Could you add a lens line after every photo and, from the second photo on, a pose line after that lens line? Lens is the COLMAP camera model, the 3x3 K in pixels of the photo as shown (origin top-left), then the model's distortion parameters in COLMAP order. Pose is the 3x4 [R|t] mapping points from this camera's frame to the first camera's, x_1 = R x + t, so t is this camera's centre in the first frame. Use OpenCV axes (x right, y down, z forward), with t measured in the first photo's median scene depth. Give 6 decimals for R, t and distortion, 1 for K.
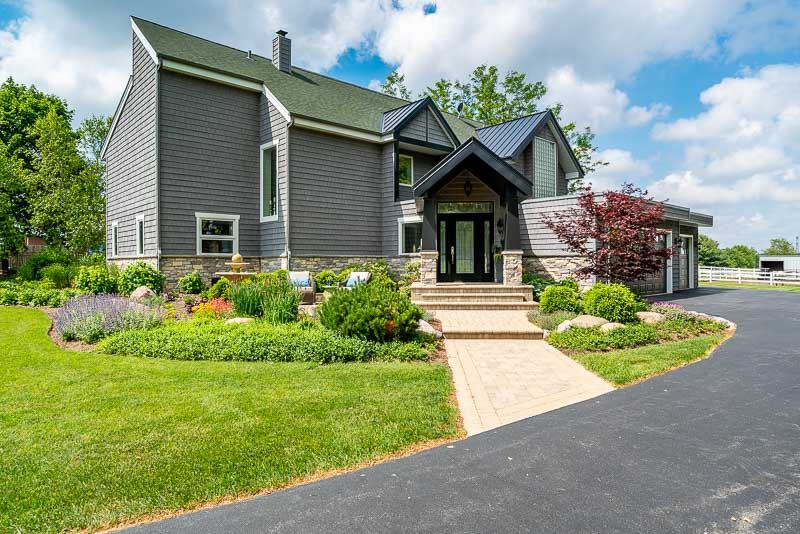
lens RADIAL K [[502.8, 0, 399.8], [0, 502.8, 265.8], [0, 0, 1]] dist [0.001333, 0.000017]
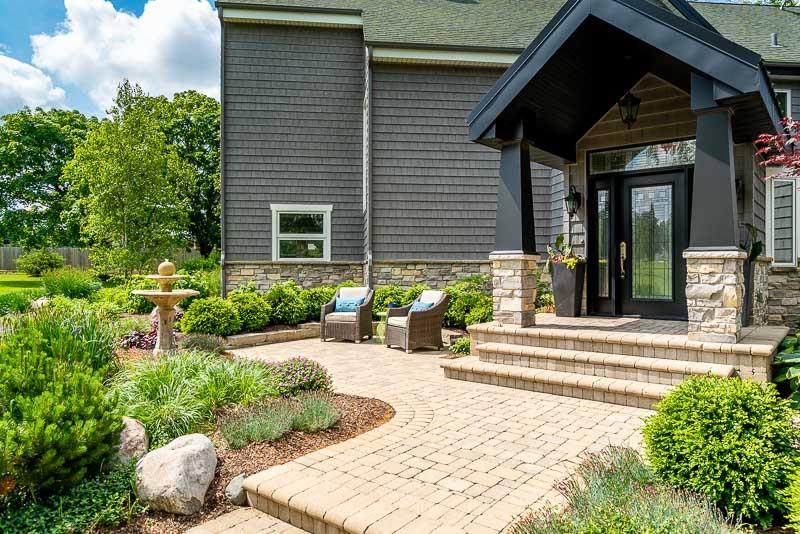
lens RADIAL K [[552.2, 0, 400.1], [0, 552.2, 267.1], [0, 0, 1]] dist [-0.005431, -0.001058]
pose [[0.812826, 0.004548, -0.582488, 0.230756], [-0.006371, 0.999979, -0.001083, -0.012331], [0.582471, 0.004592, 0.812838, 0.439139]]
